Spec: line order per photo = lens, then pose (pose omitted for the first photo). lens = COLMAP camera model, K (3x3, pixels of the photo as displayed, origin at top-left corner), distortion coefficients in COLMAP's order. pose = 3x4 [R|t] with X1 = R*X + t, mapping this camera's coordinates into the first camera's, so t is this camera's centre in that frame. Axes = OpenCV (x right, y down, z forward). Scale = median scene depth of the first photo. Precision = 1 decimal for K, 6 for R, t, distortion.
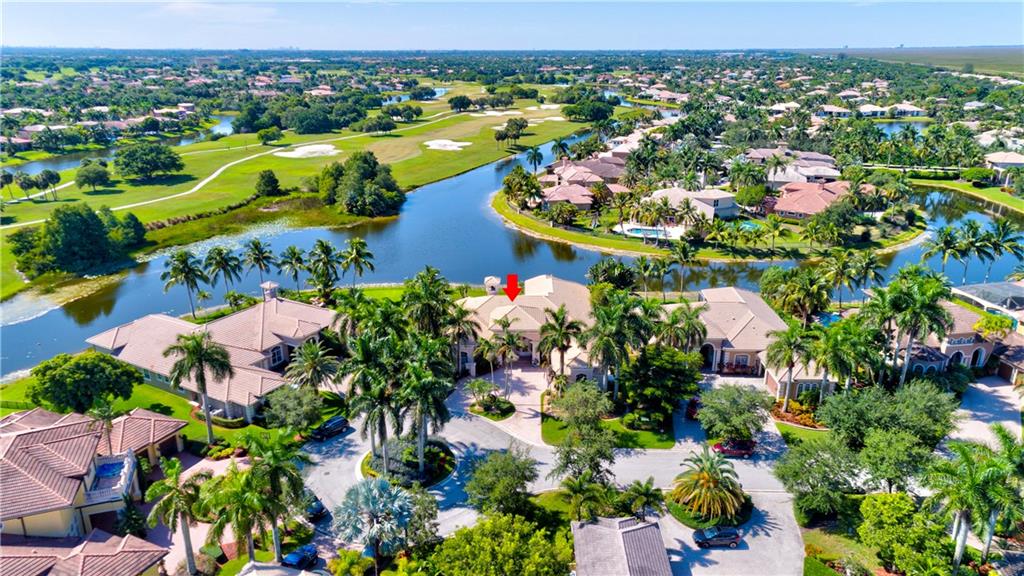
lens RADIAL K [[694.5, 0, 511.7], [0, 694.5, 285.9], [0, 0, 1]] dist [0.029297, 0.013917]
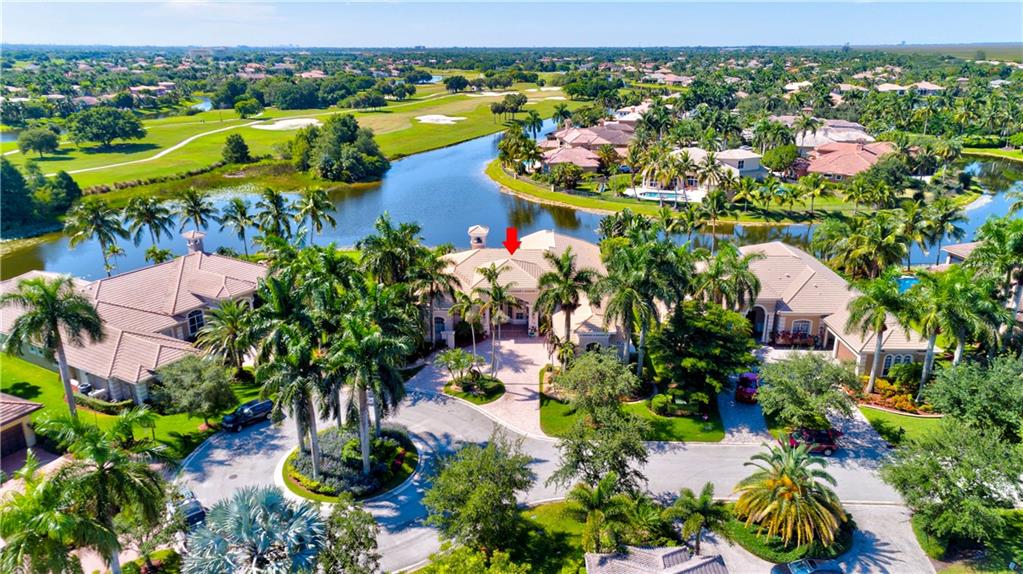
lens RADIAL K [[693.8, 0, 514.1], [0, 693.8, 287.5], [0, 0, 1]] dist [0.029297, 0.013917]
pose [[0.999994, 0.001039, 0.003152, 0.010759], [-0.001054, 0.999989, 0.004546, 0.056135], [-0.003147, -0.004549, 0.999985, 0.222035]]
